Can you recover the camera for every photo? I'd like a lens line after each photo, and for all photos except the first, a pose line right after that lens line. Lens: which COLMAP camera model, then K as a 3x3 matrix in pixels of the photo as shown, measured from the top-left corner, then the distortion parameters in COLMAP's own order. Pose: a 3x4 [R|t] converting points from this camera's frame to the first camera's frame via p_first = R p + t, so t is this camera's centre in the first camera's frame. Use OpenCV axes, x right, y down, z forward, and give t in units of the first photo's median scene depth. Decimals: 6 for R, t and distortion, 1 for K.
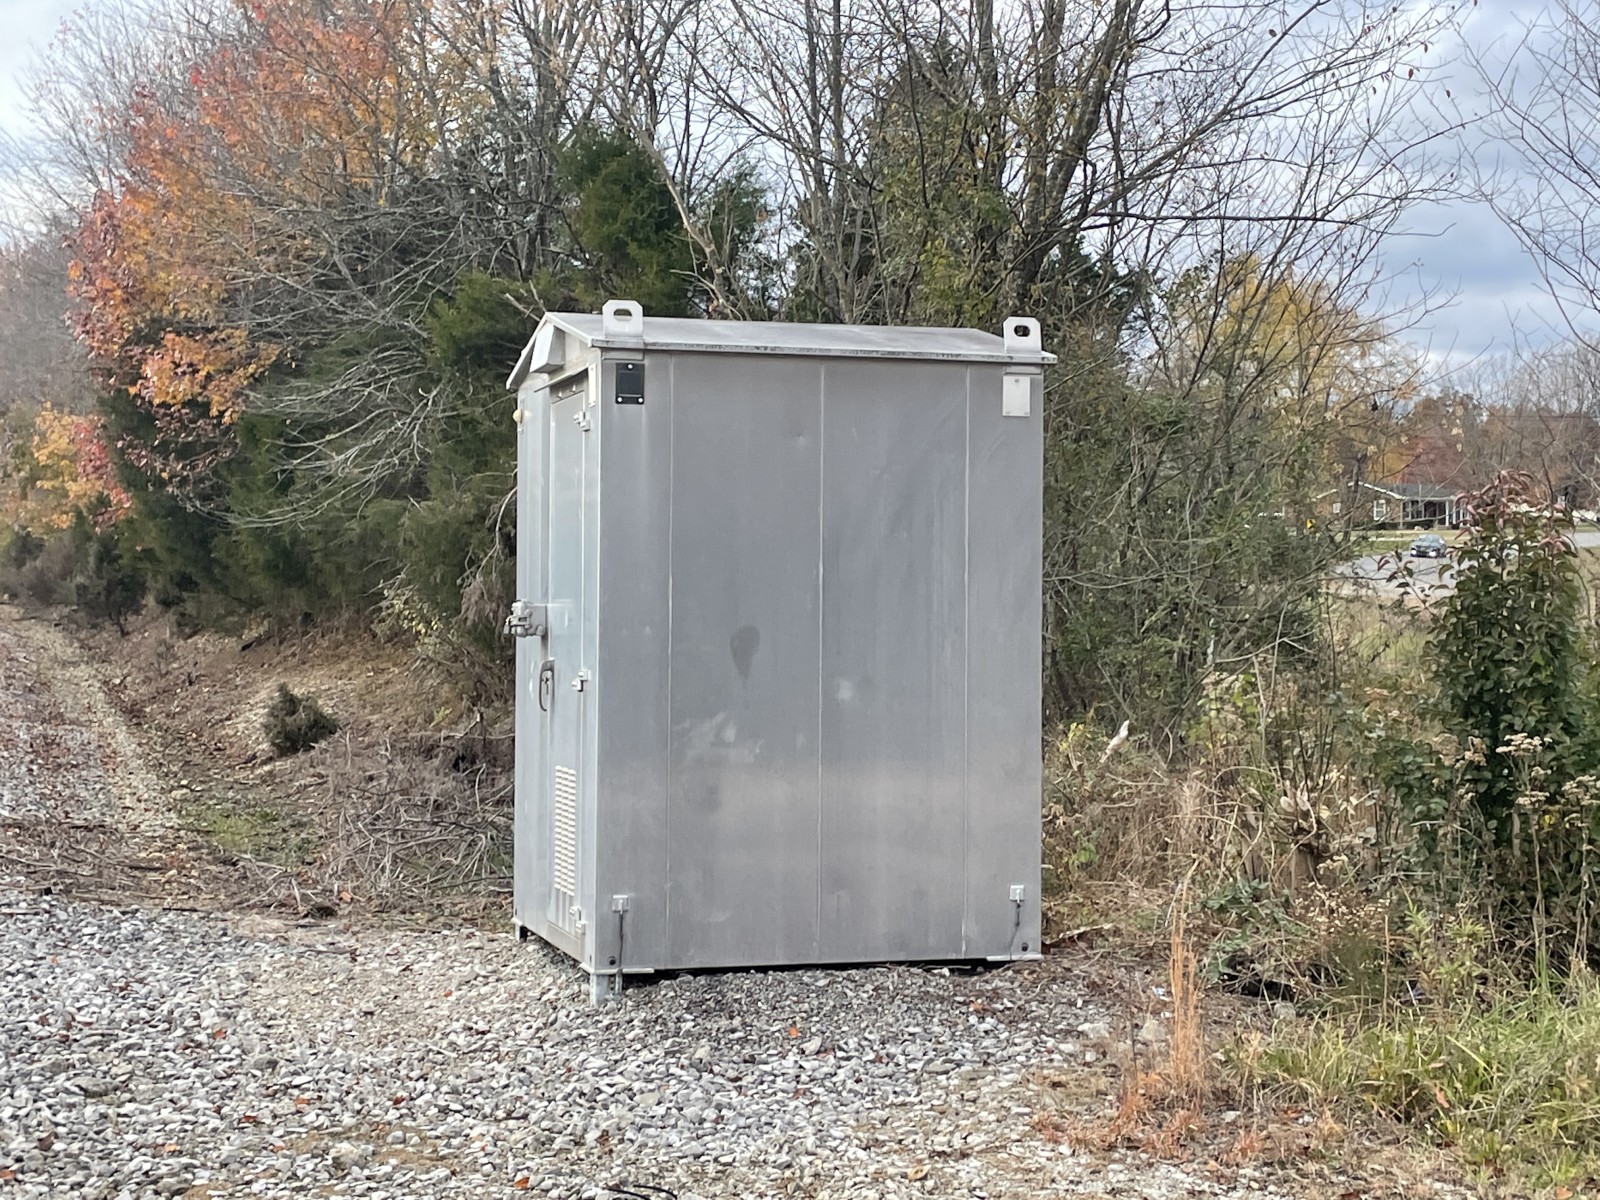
lens RADIAL K [[2583.5, 0, 803.6], [0, 2583.5, 565.7], [0, 0, 1]] dist [0.113897, 0.001766]
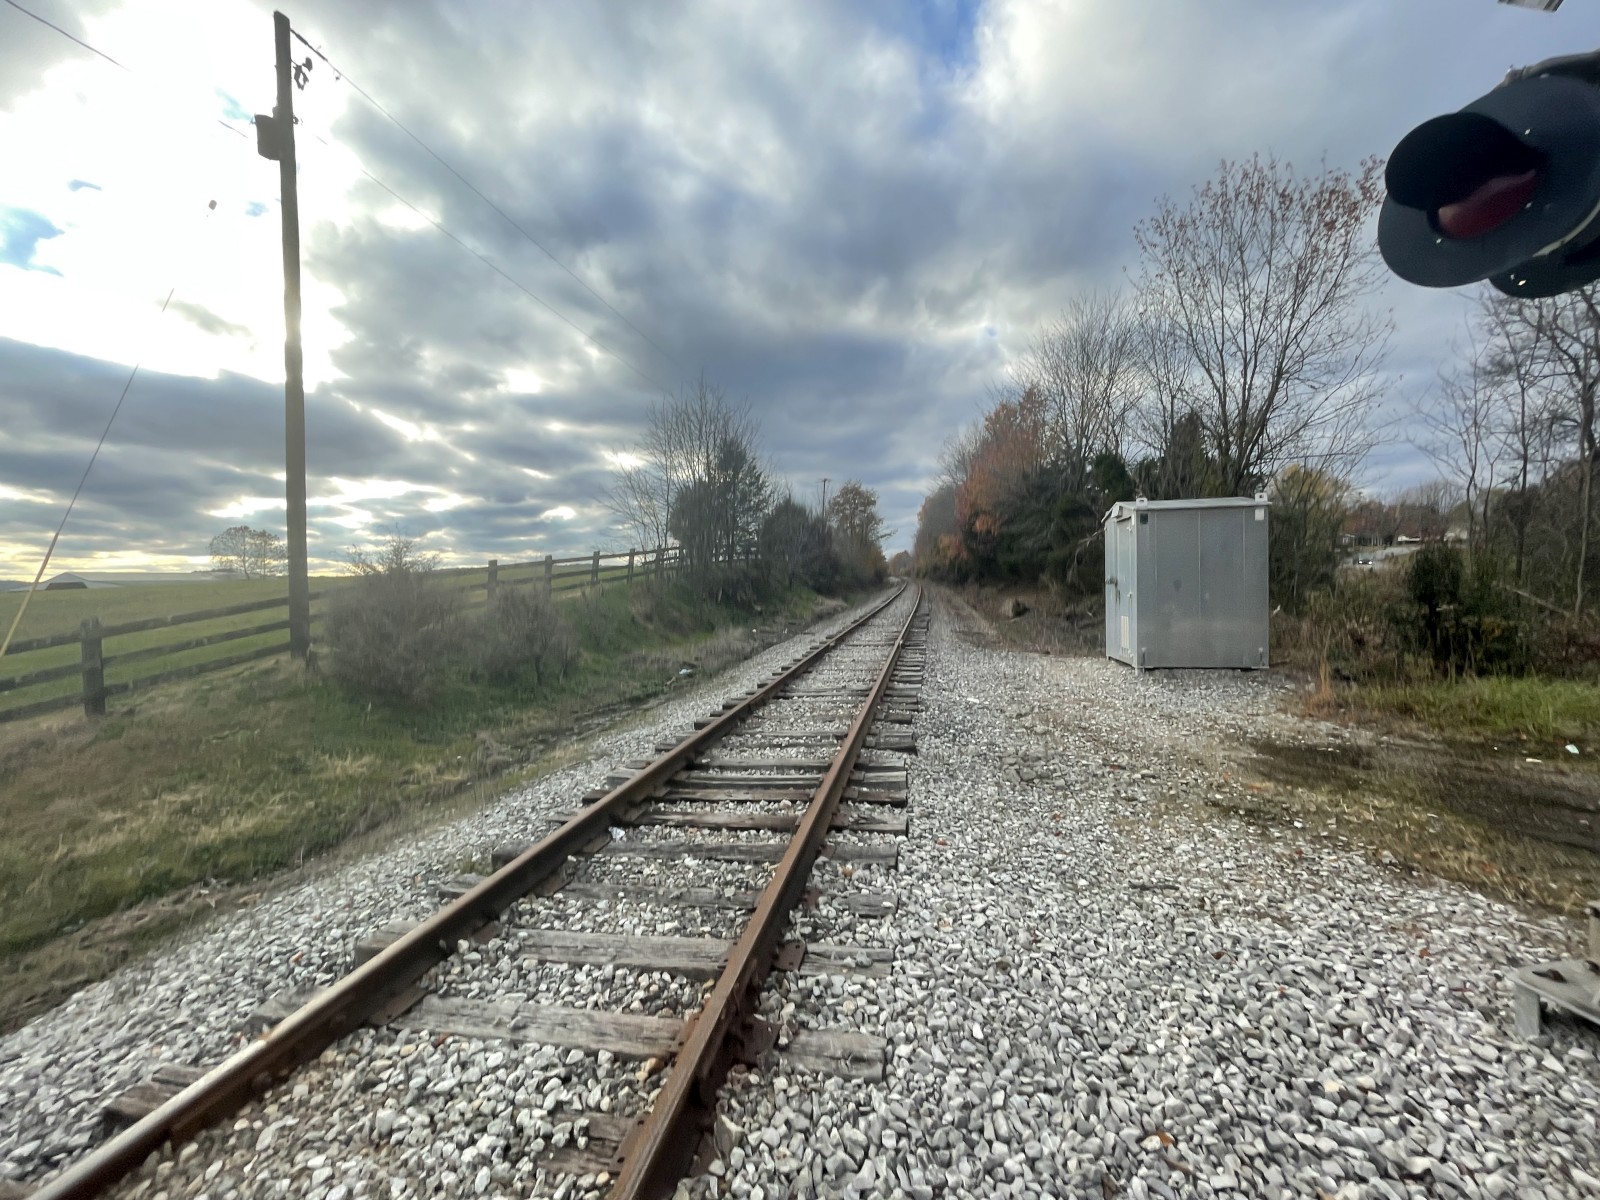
lens RADIAL K [[645.7, 0, 815.8], [0, 645.7, 606.7], [0, 0, 1]] dist [0.000677, -0.001085]
pose [[0.892544, -0.009333, -0.450863, -0.062792], [0.033642, 0.998378, 0.045932, 0.000649], [0.449703, -0.056164, 0.891410, -0.093891]]
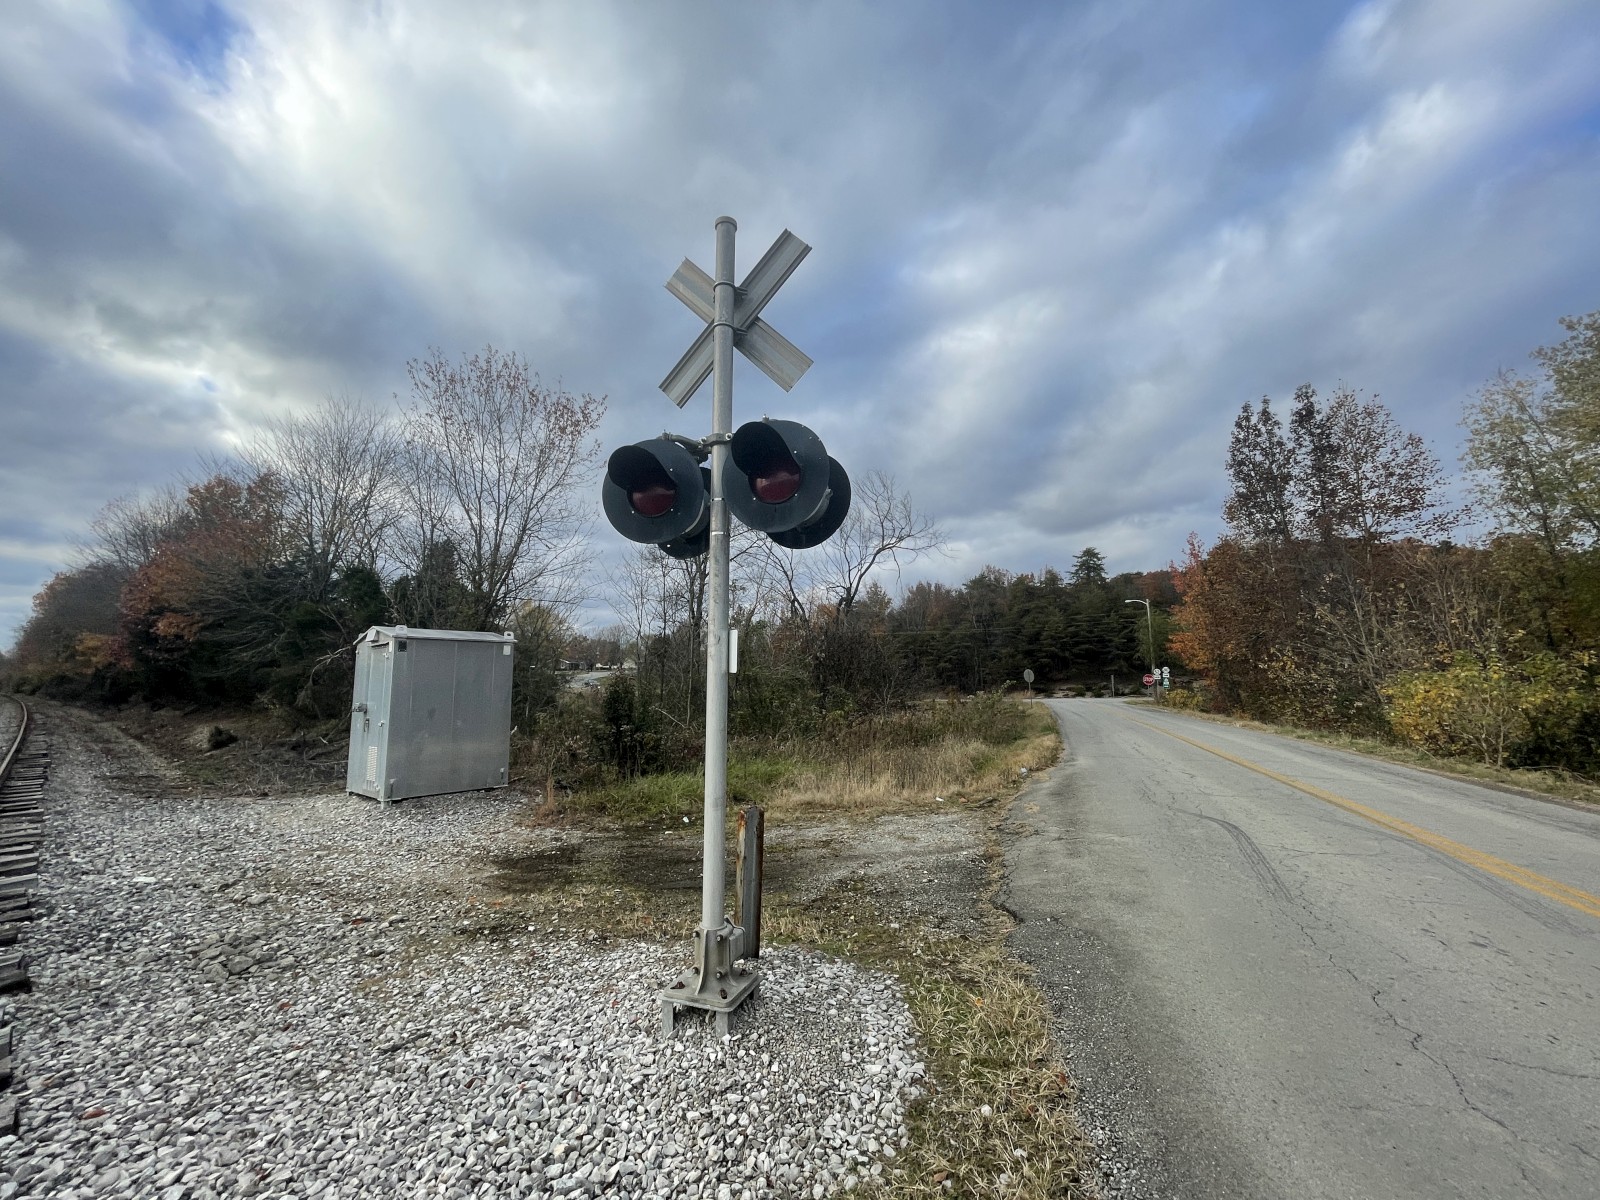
lens RADIAL K [[634.6, 0, 803.5], [0, 634.6, 605.6], [0, 0, 1]] dist [-0.002774, 0.000298]
pose [[0.836464, 0.053331, 0.545421, -0.075754], [0.010369, 0.993535, -0.113049, -0.014738], [-0.547924, 0.100217, 0.830503, -0.124248]]
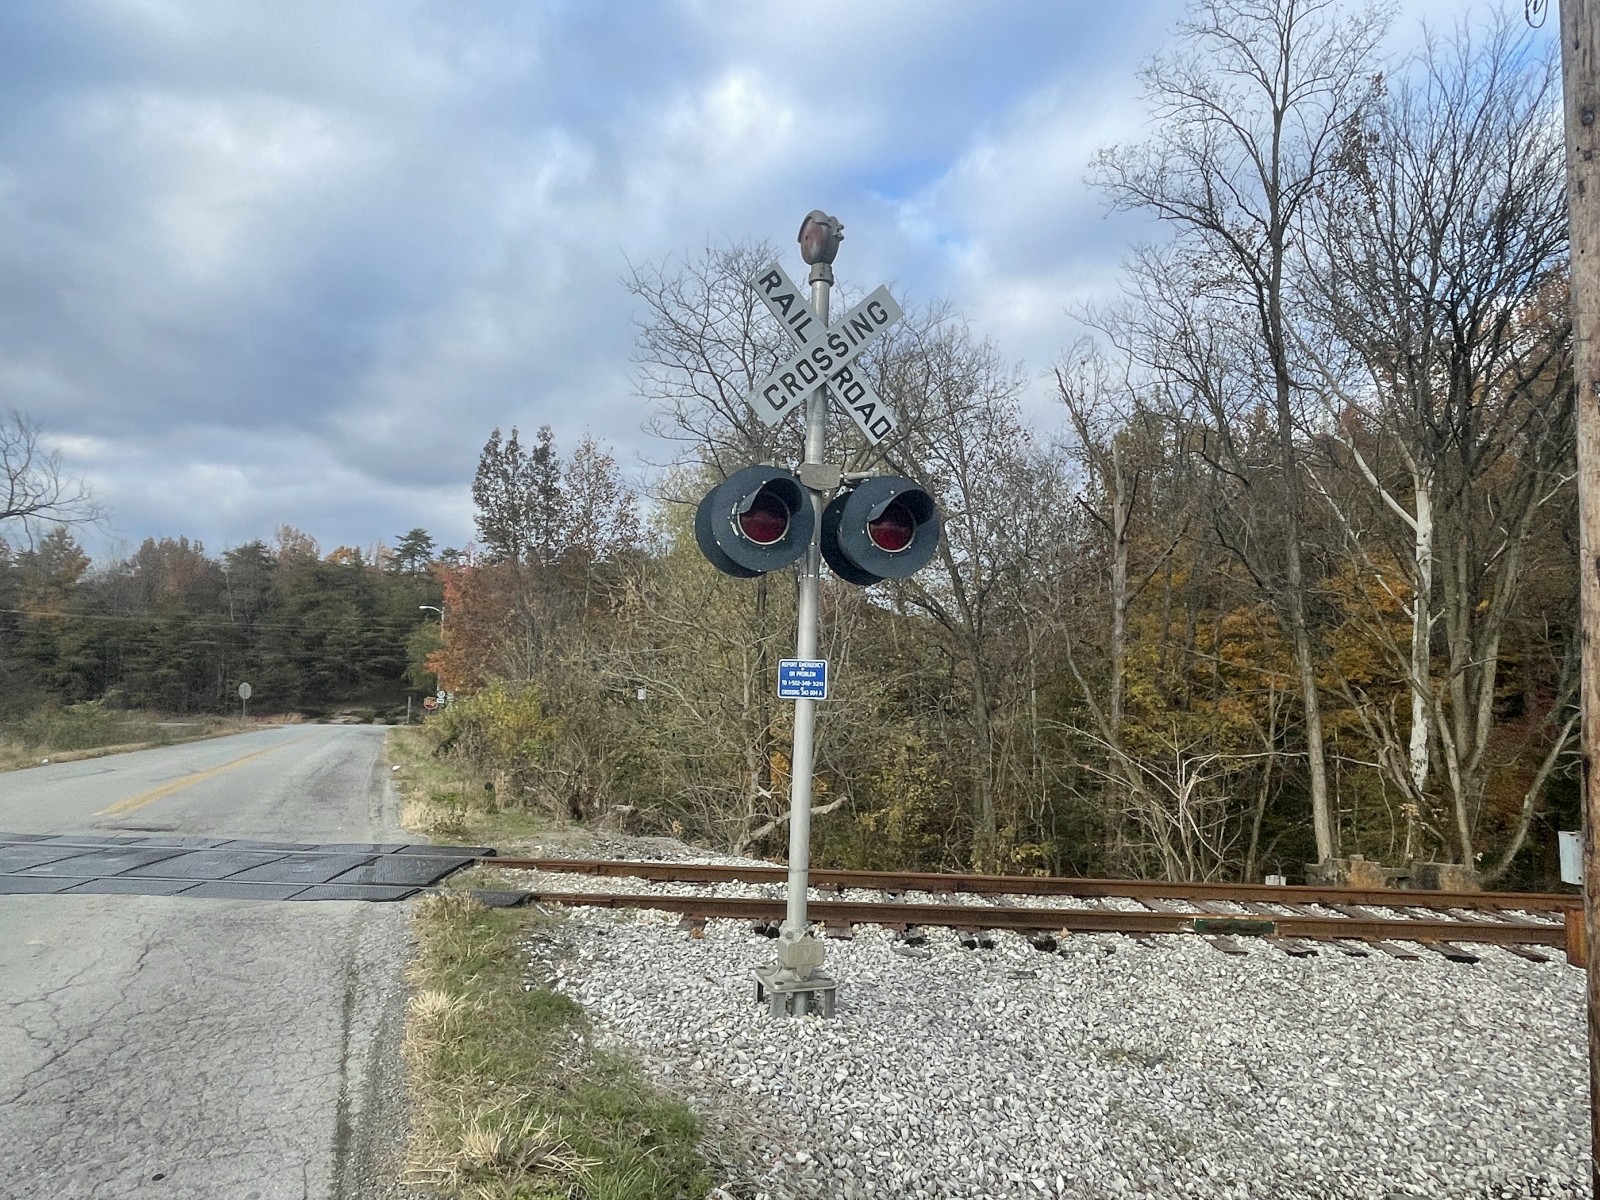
lens RADIAL K [[976.0, 0, 805.7], [0, 976.0, 600.1], [0, 0, 1]] dist [0.002184, -0.003058]
pose [[0.242557, 0.115656, 0.963218, -0.716190], [-0.030344, 0.993287, -0.111625, -0.003587], [-0.969662, -0.002152, 0.244439, -1.373728]]
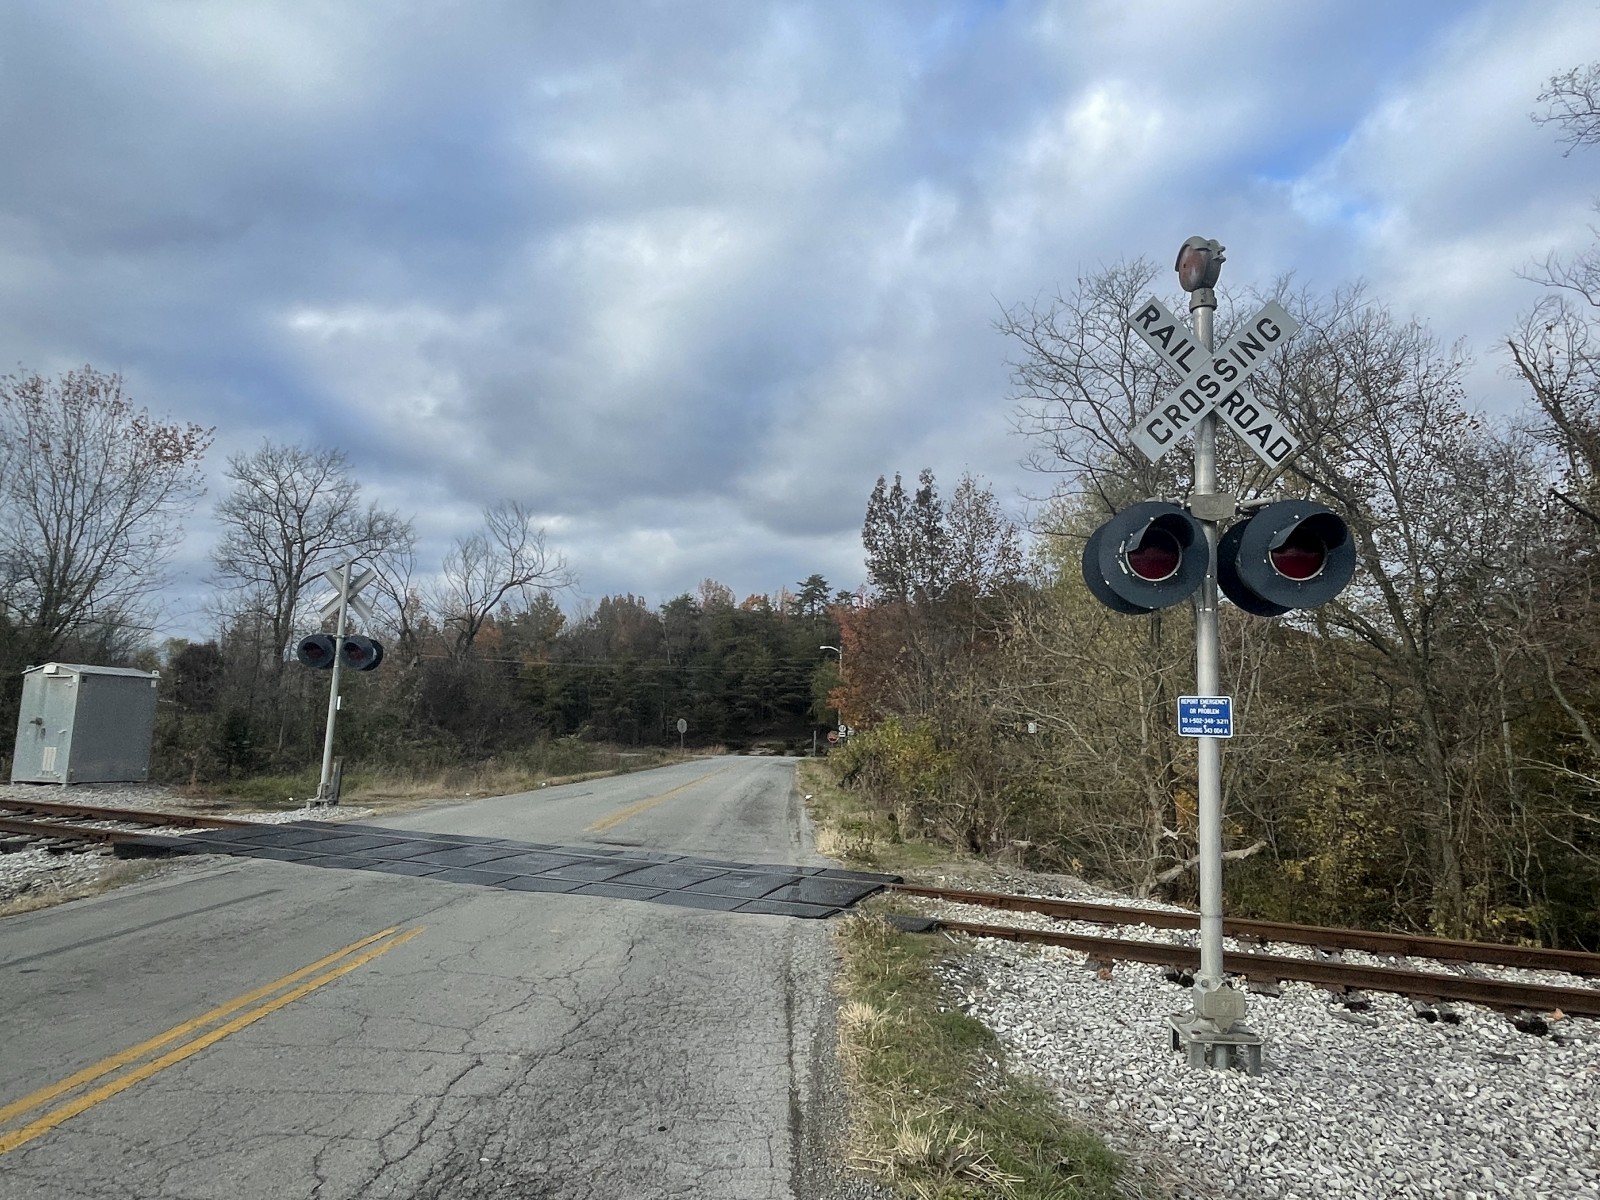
lens RADIAL K [[976.0, 0, 805.7], [0, 976.0, 600.1], [0, 0, 1]] dist [0.002184, -0.003058]
pose [[0.594364, 0.125550, 0.794336, -0.753498], [-0.031842, 0.990638, -0.132751, -0.007053], [-0.803566, 0.053609, 0.592797, -1.385297]]
